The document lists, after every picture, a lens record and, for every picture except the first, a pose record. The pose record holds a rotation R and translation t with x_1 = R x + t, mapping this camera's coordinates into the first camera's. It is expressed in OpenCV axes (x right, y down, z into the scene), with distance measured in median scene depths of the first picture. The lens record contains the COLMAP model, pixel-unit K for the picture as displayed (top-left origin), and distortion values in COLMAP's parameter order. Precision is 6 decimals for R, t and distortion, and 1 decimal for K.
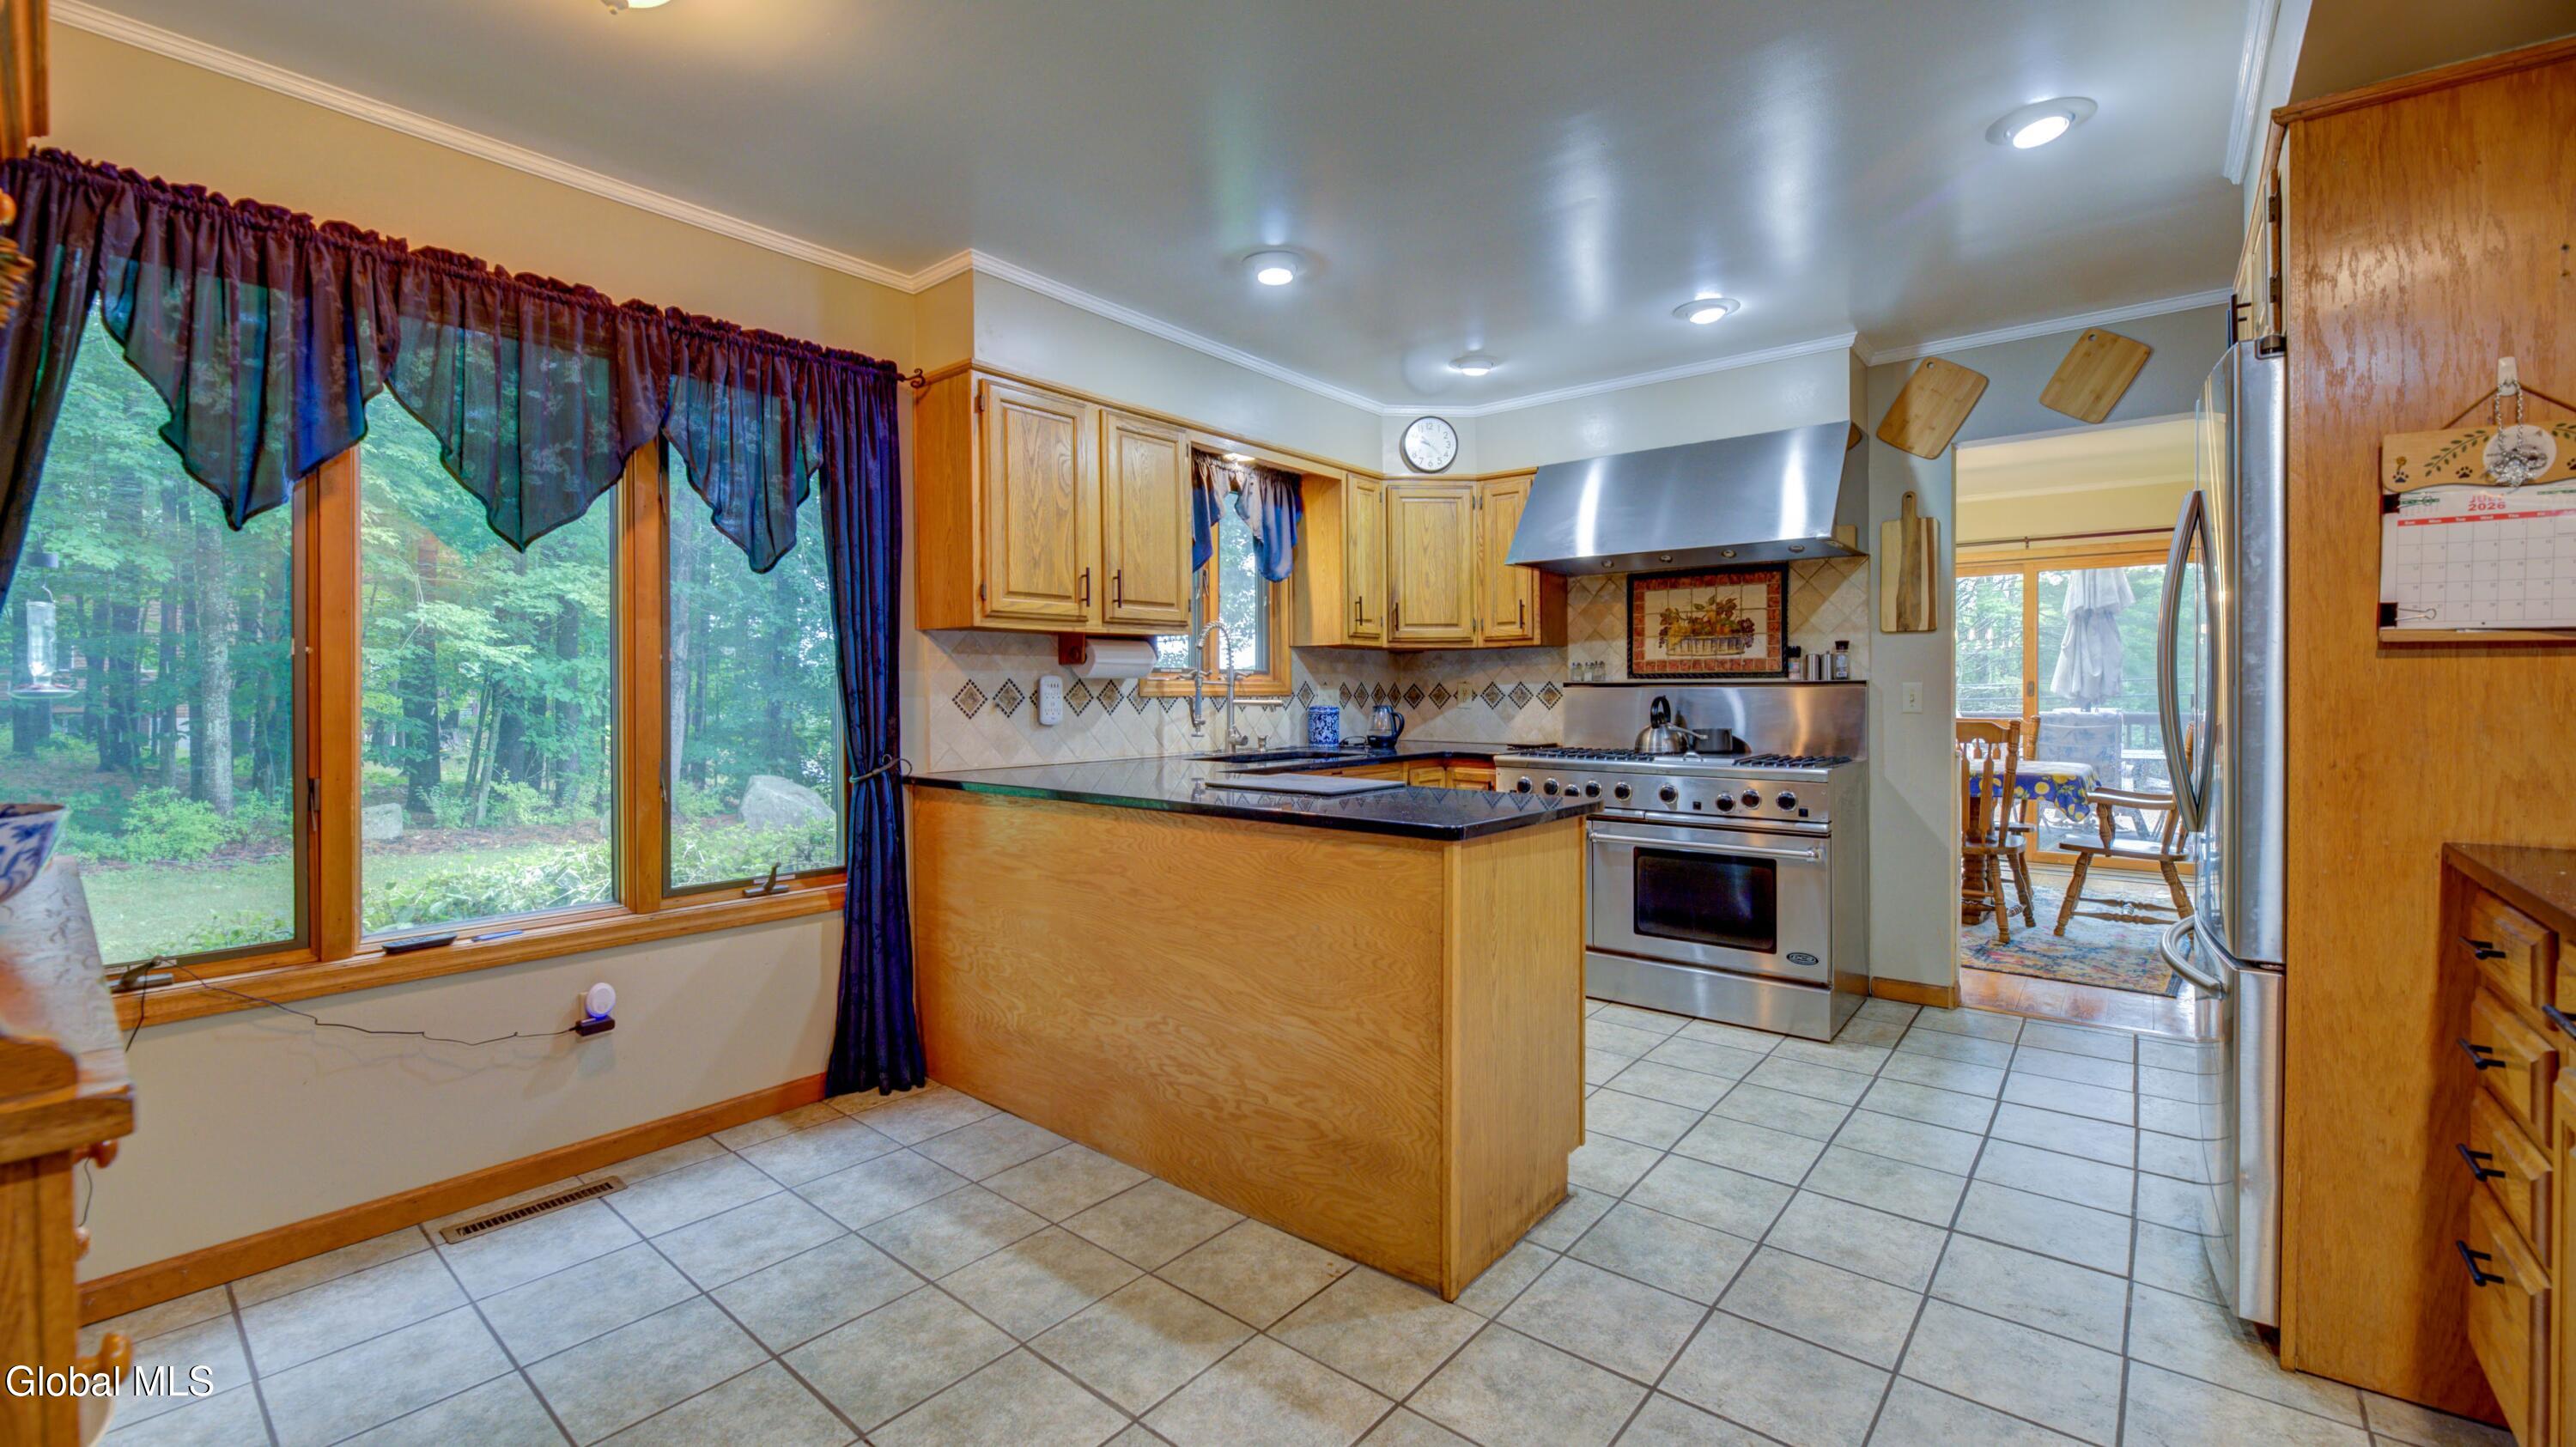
lens RADIAL K [[1054.3, 0, 1269.4], [0, 1054.3, 705.2], [0, 0, 1]] dist [0.001604, 0.000133]
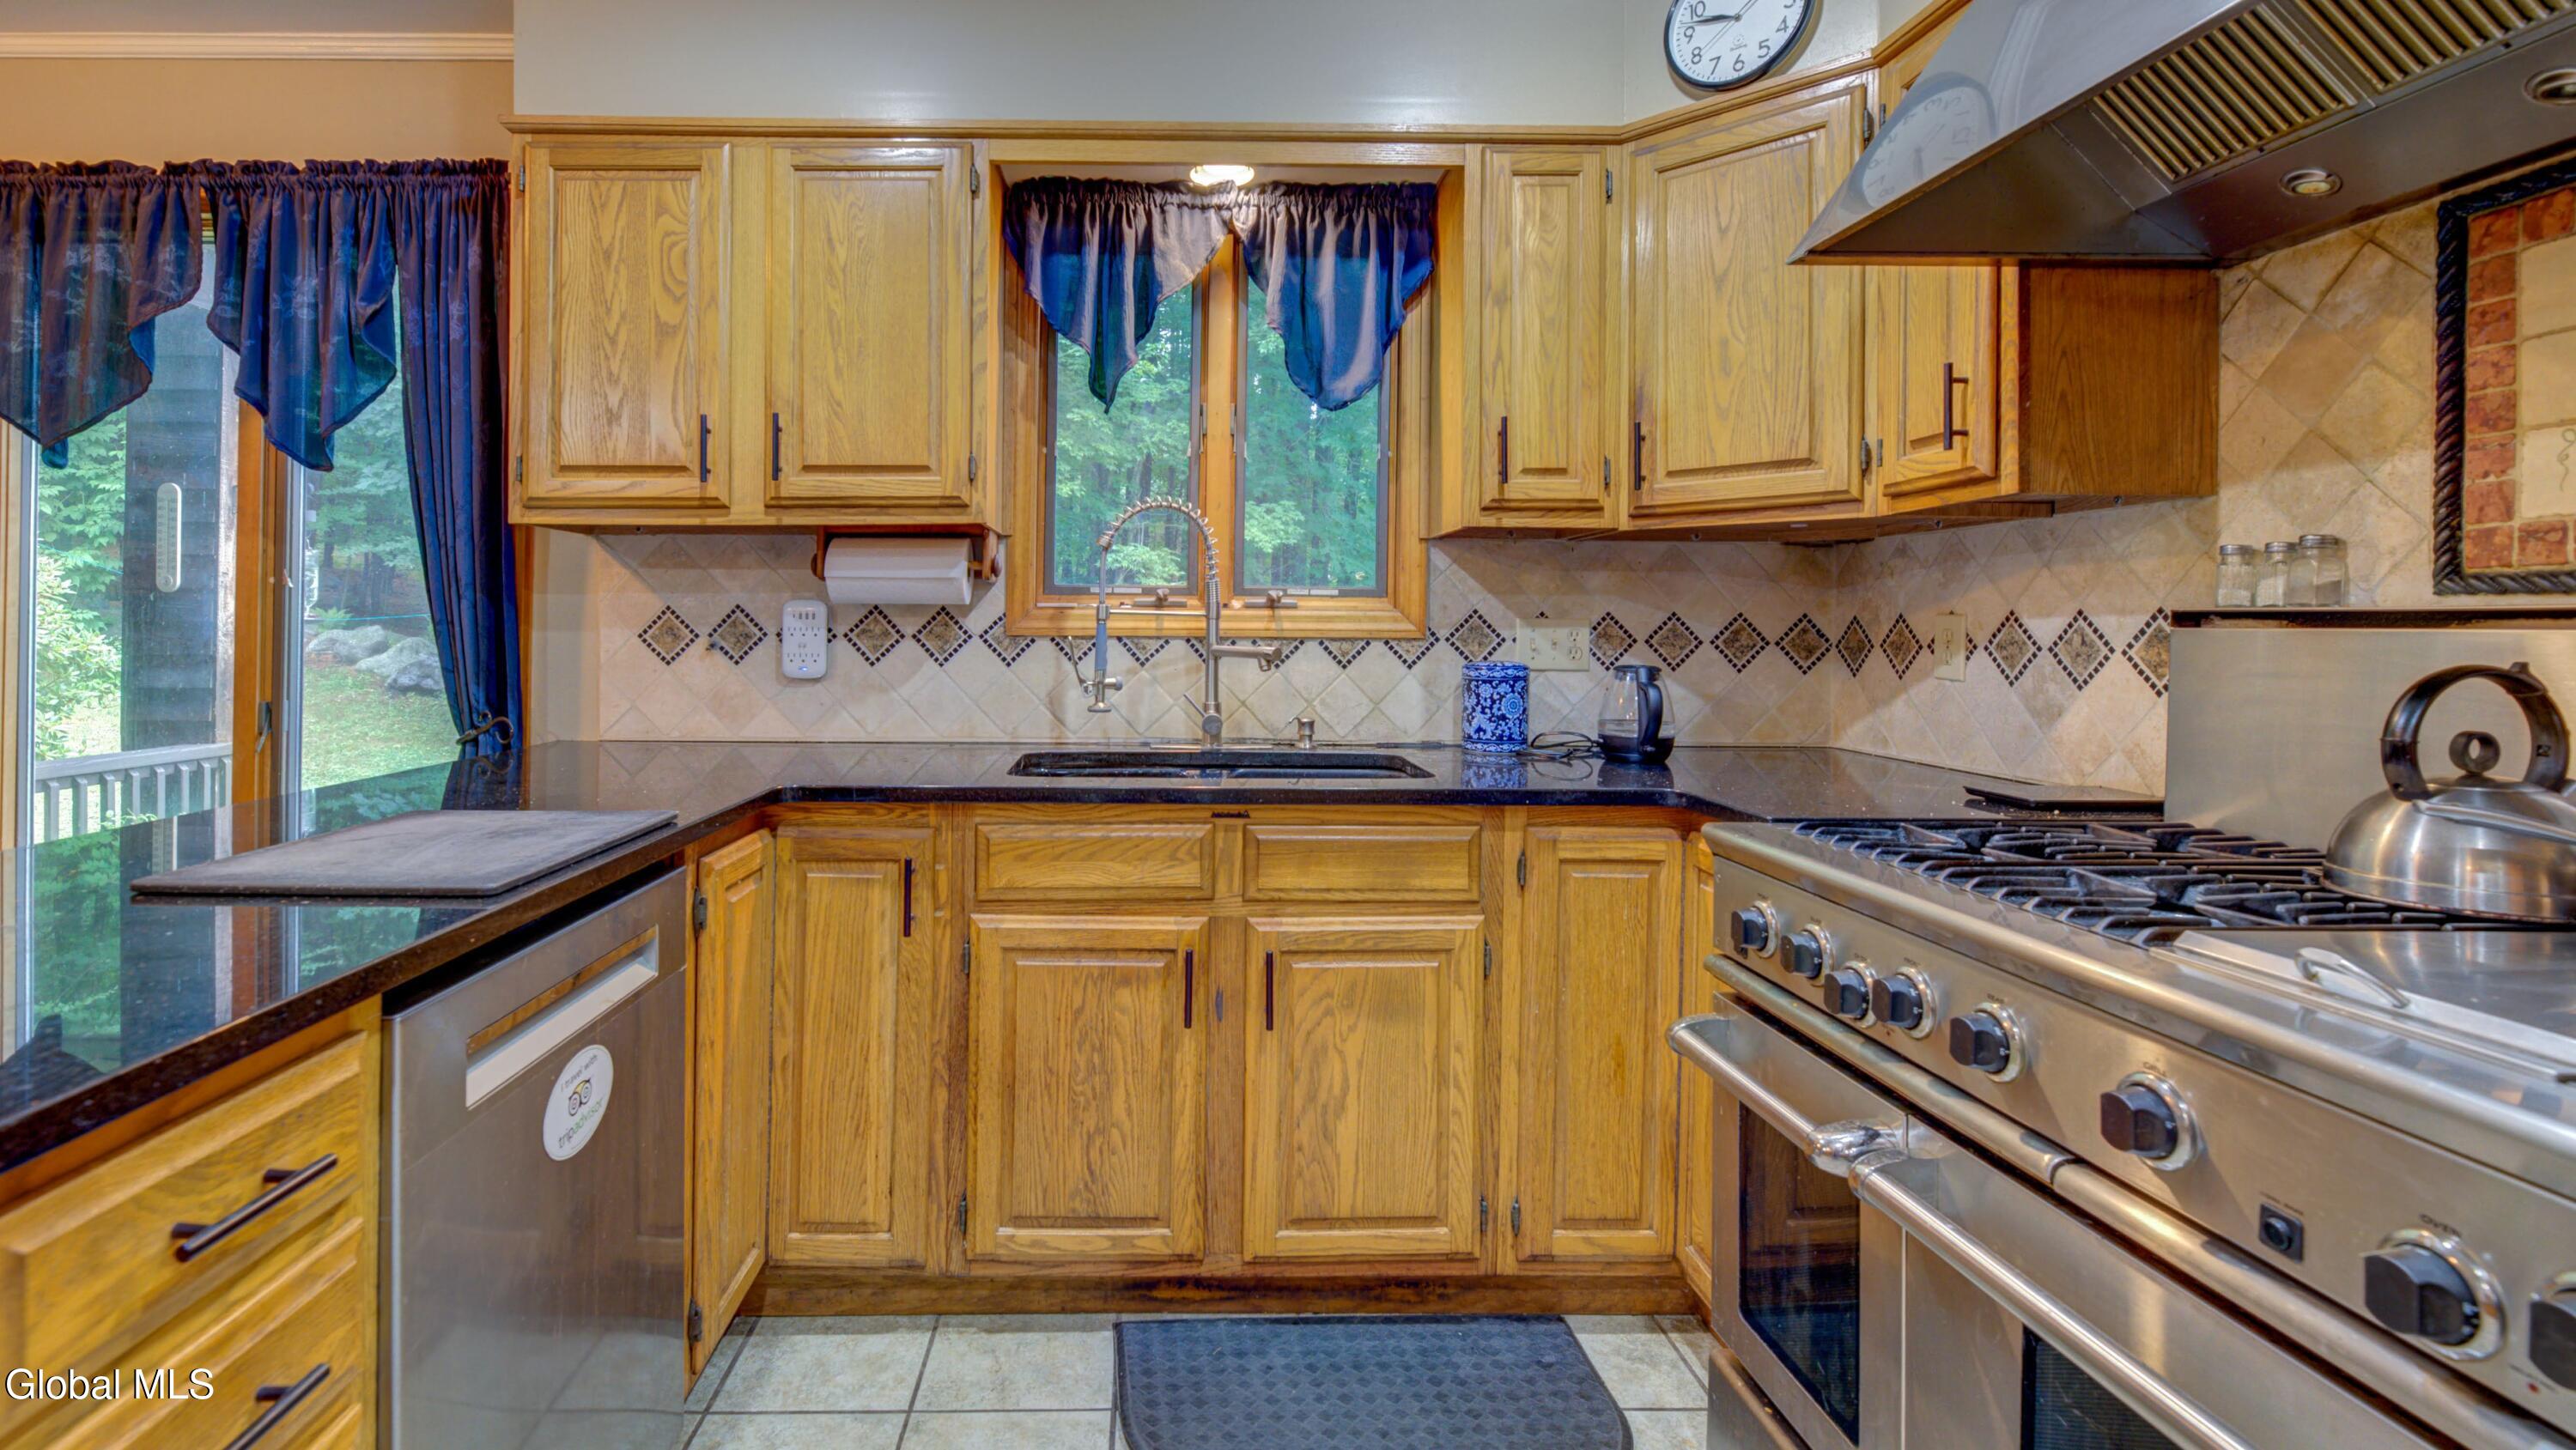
lens RADIAL K [[1122.7, 0, 1288.4], [0, 1122.7, 624.0], [0, 0, 1]] dist [-0.002270, -0.000425]
pose [[0.648753, 0.004975, -0.760983, 0.365531], [-0.018793, 0.999778, -0.009485, -0.009702], [0.760767, 0.020455, 0.648702, 0.596312]]
